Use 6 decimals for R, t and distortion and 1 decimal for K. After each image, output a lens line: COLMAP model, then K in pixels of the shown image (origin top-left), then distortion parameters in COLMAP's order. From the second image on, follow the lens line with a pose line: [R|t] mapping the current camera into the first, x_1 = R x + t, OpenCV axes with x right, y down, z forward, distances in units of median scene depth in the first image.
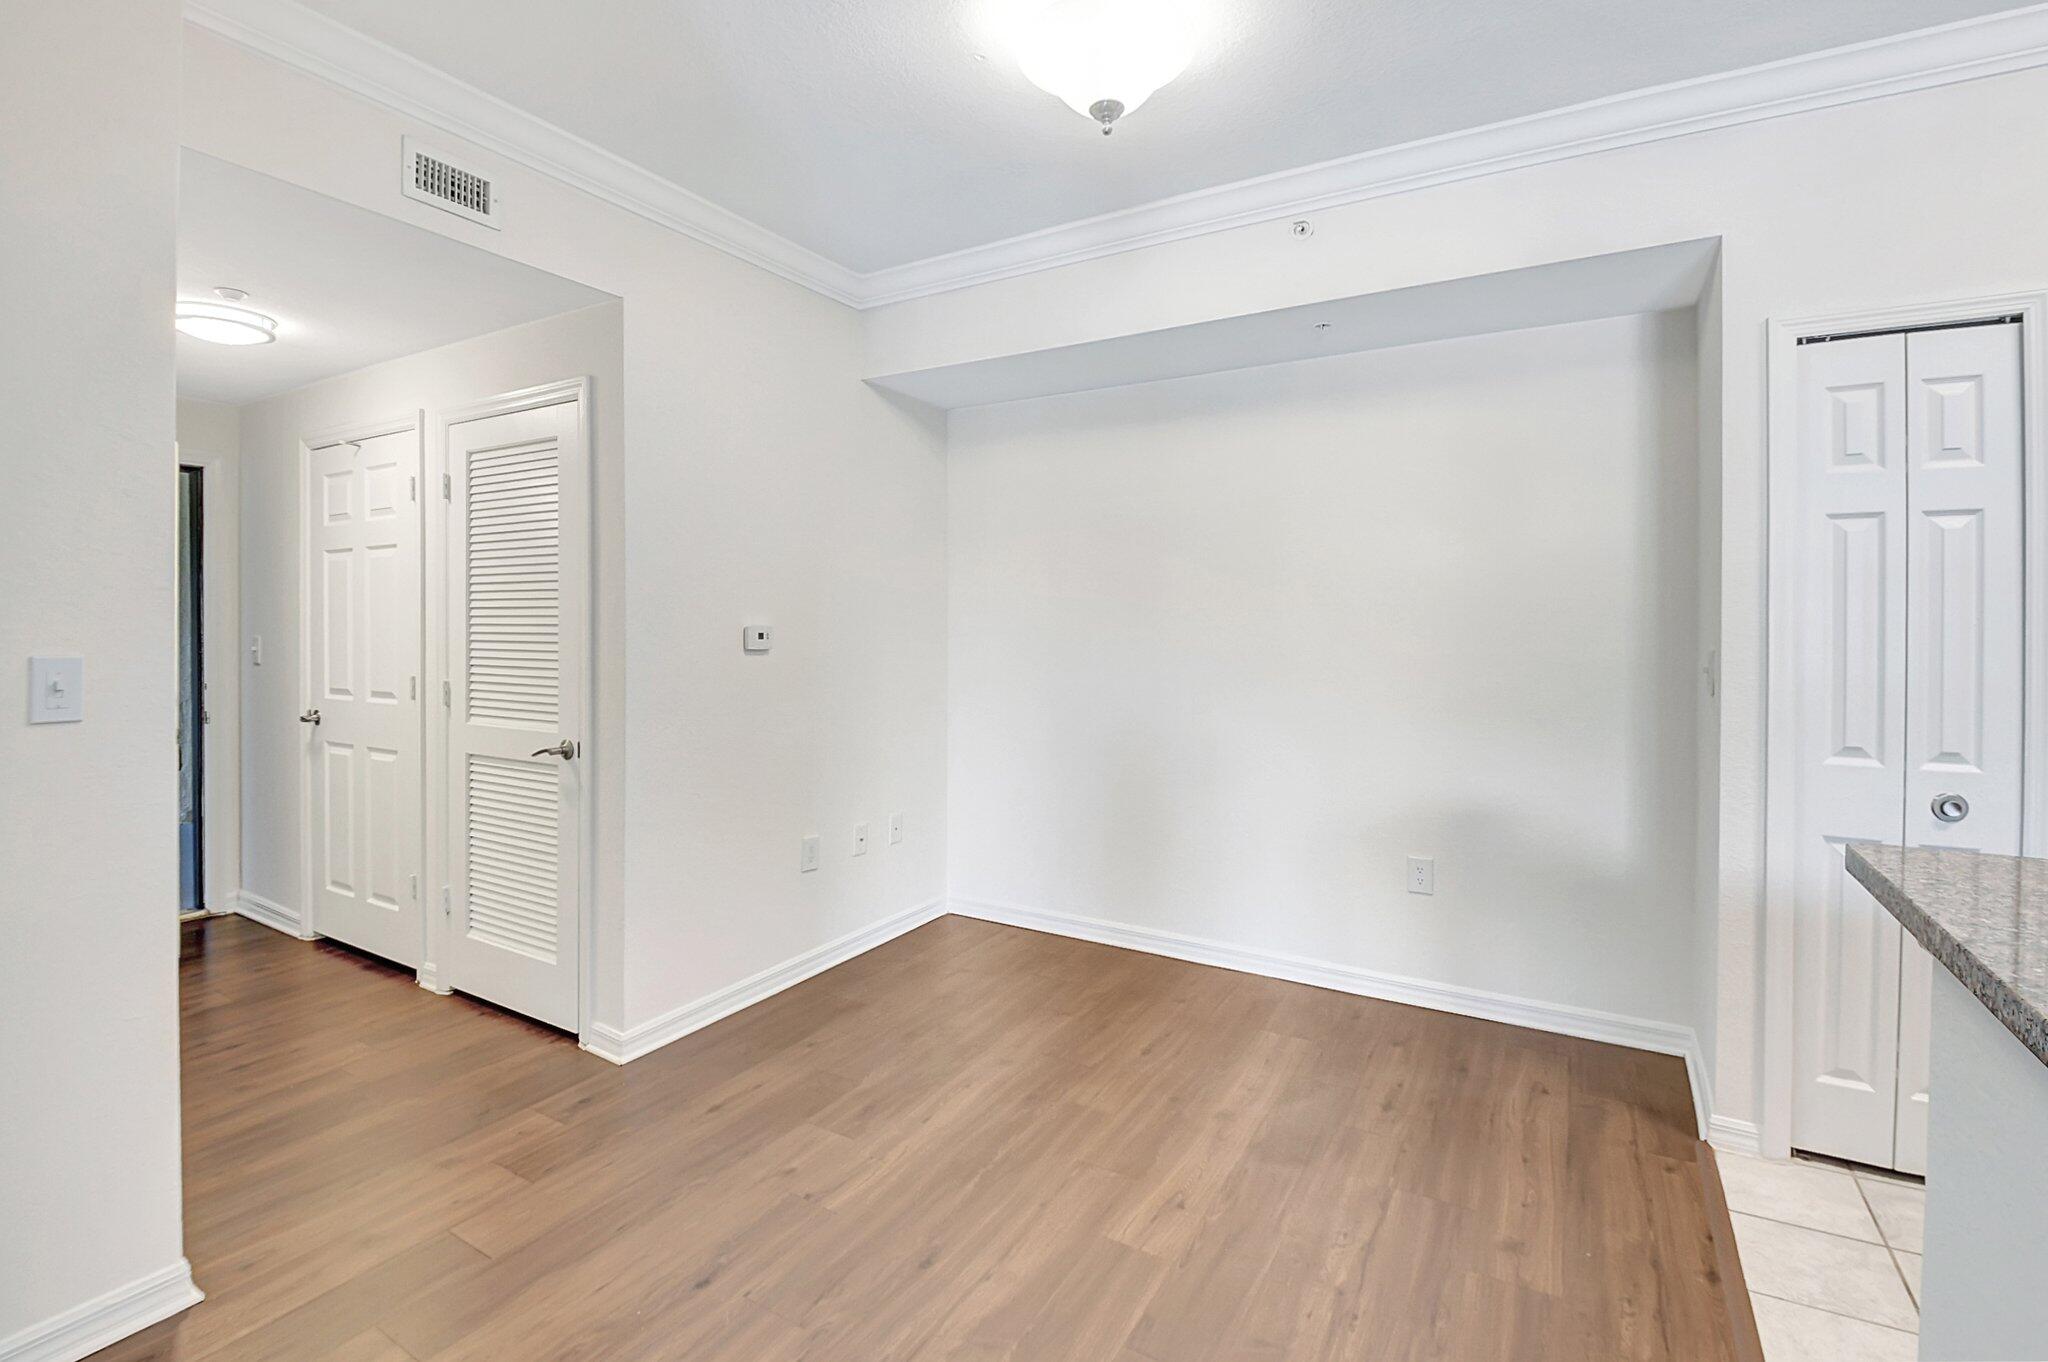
lens RADIAL K [[949.6, 0, 1051.7], [0, 949.6, 629.0], [0, 0, 1]] dist [-0.002891, -0.012506]
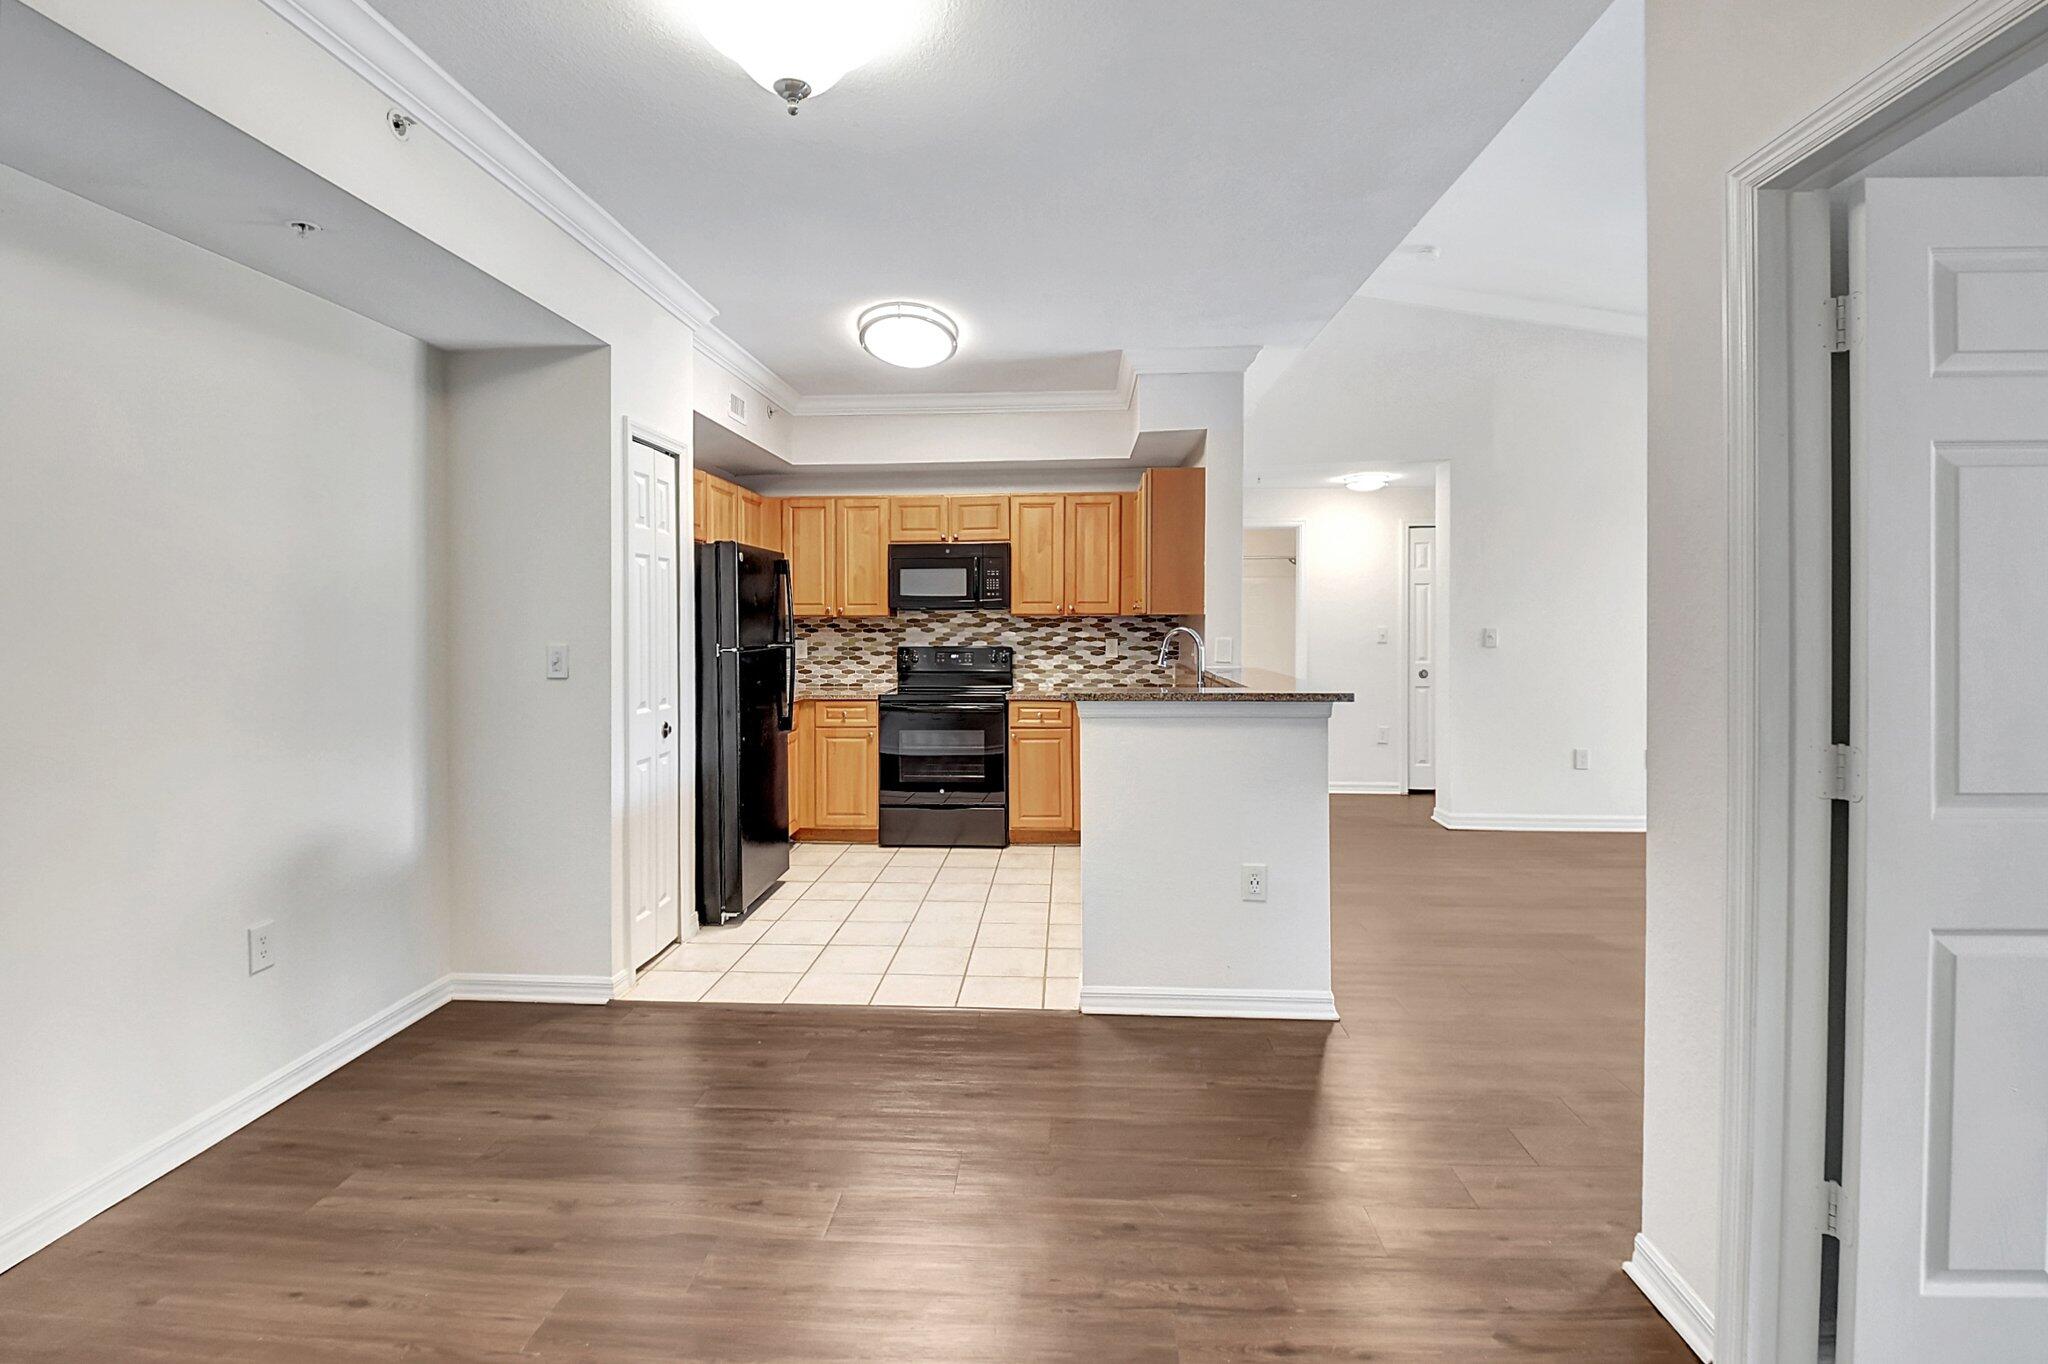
lens RADIAL K [[949.6, 0, 1022.2], [0, 949.6, 638.6], [0, 0, 1]] dist [-0.002891, -0.012506]
pose [[-0.484146, -0.016003, 0.874841, -0.855387], [0.004985, 0.999766, 0.021047, -0.012795], [-0.874973, 0.014551, -0.483953, 1.210567]]
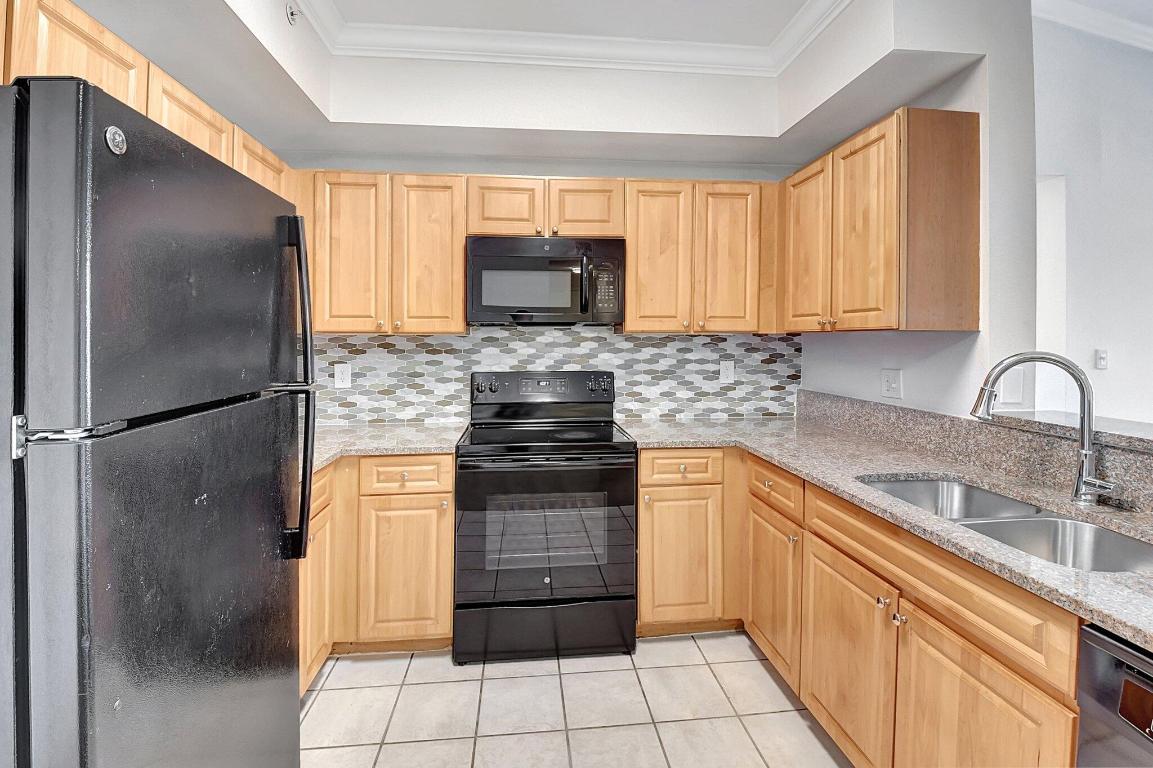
lens RADIAL K [[534.6, 0, 571.7], [0, 534.6, 334.0], [0, 0, 1]] dist [-0.002891, -0.012506]
pose [[-0.613353, 0.005639, 0.789789, 0.569599], [0.002223, 0.999983, -0.005414, -0.013234], [-0.789806, -0.001565, -0.613355, 0.778564]]
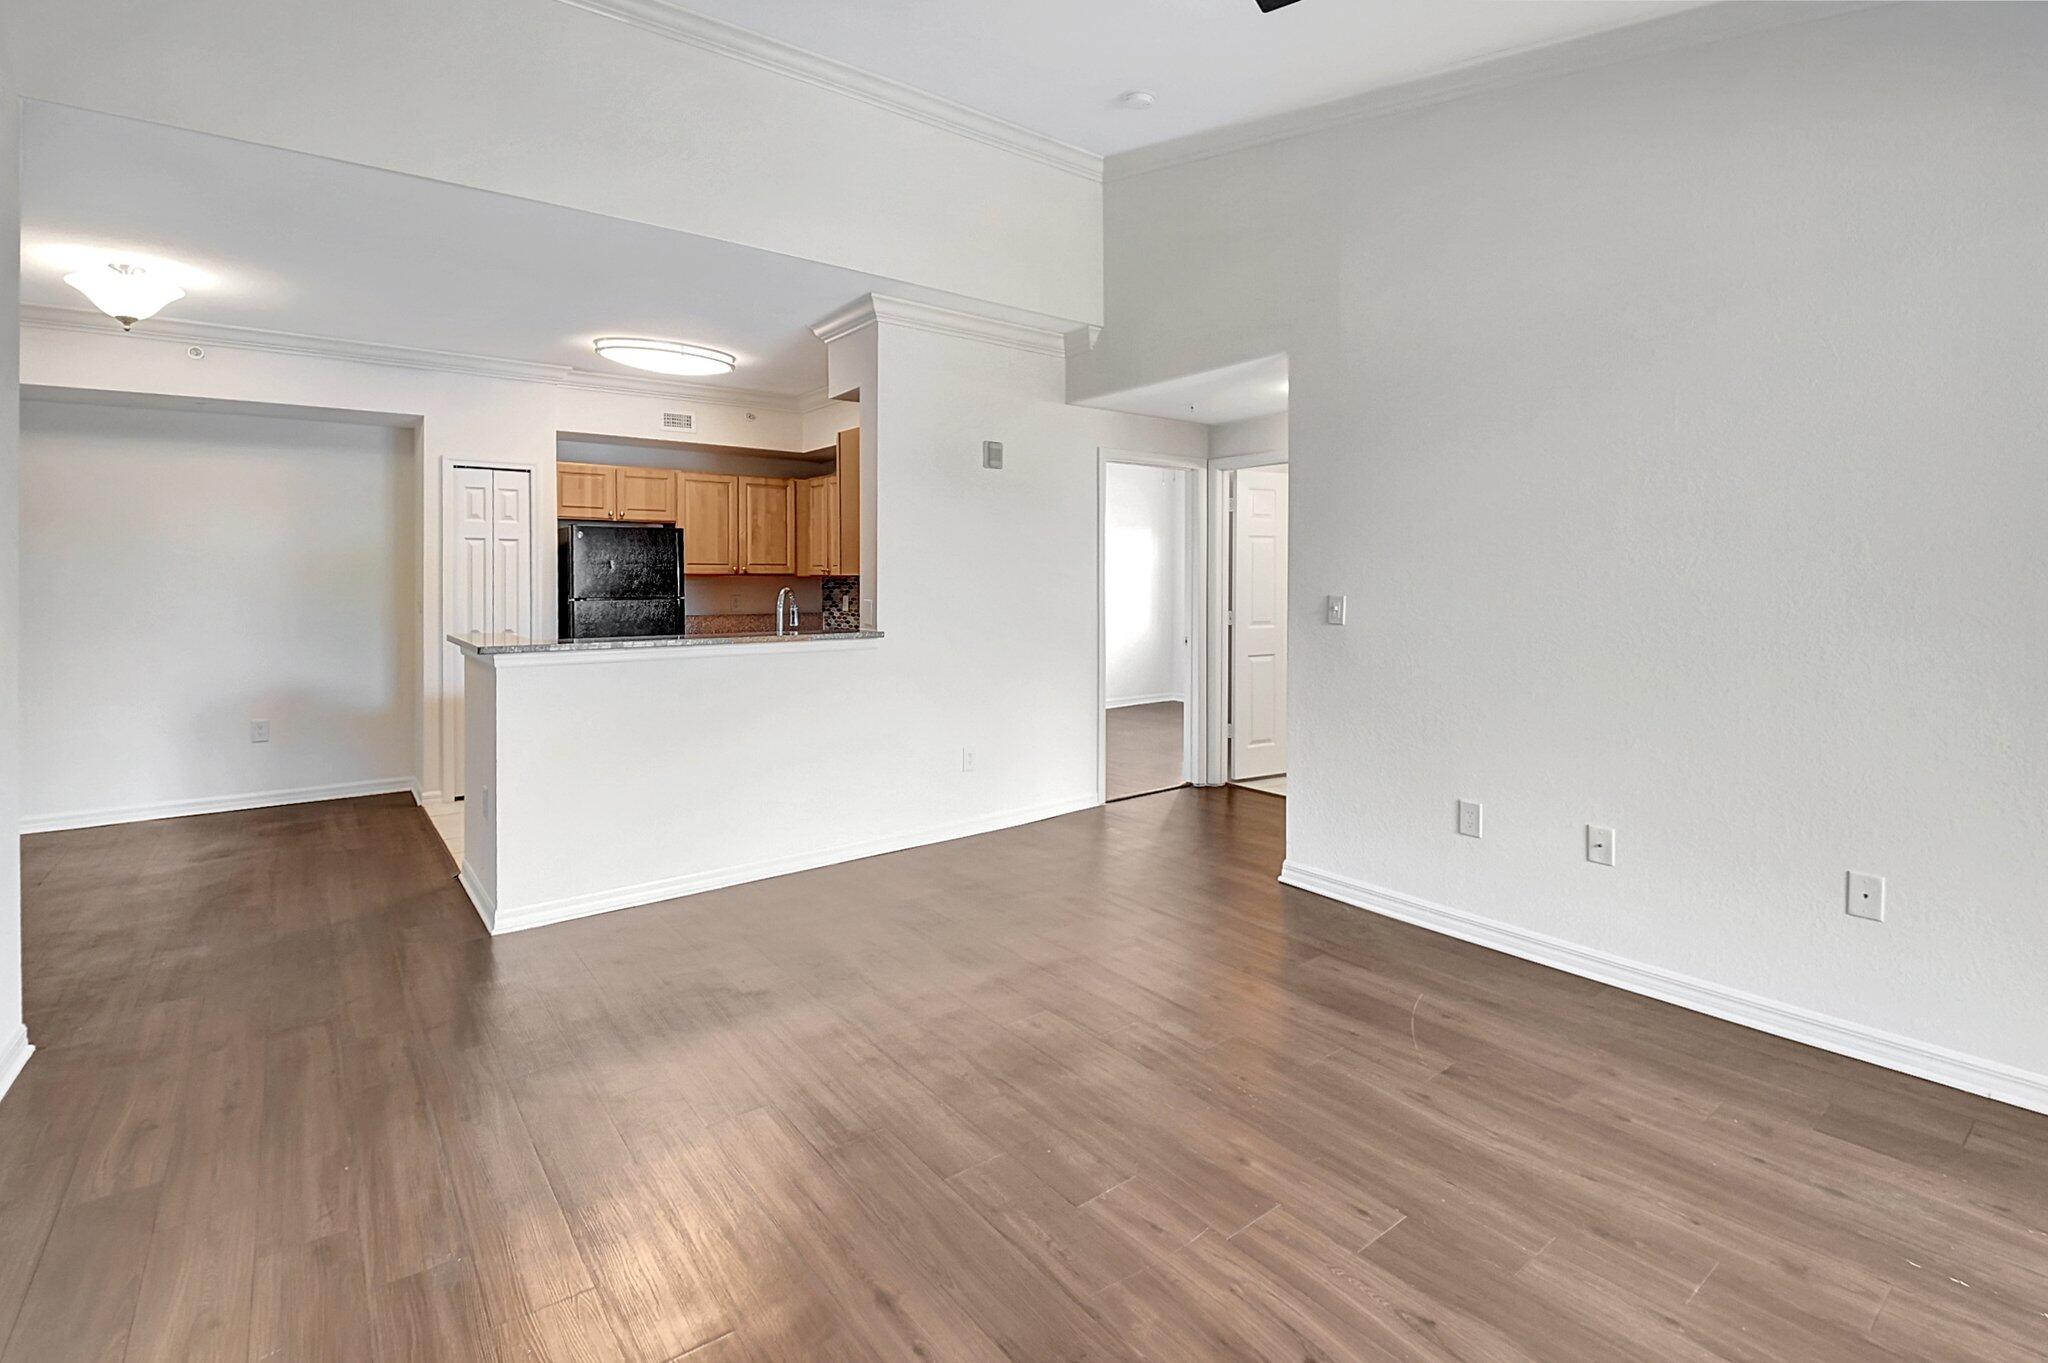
lens RADIAL K [[949.6, 0, 1053.6], [0, 949.6, 586.8], [0, 0, 1]] dist [-0.002891, -0.012506]
pose [[0.338321, -0.008724, 0.940990, -1.009148], [0.001429, 0.999961, 0.008757, -0.012038], [-0.941030, -0.001618, 0.338321, -1.315471]]
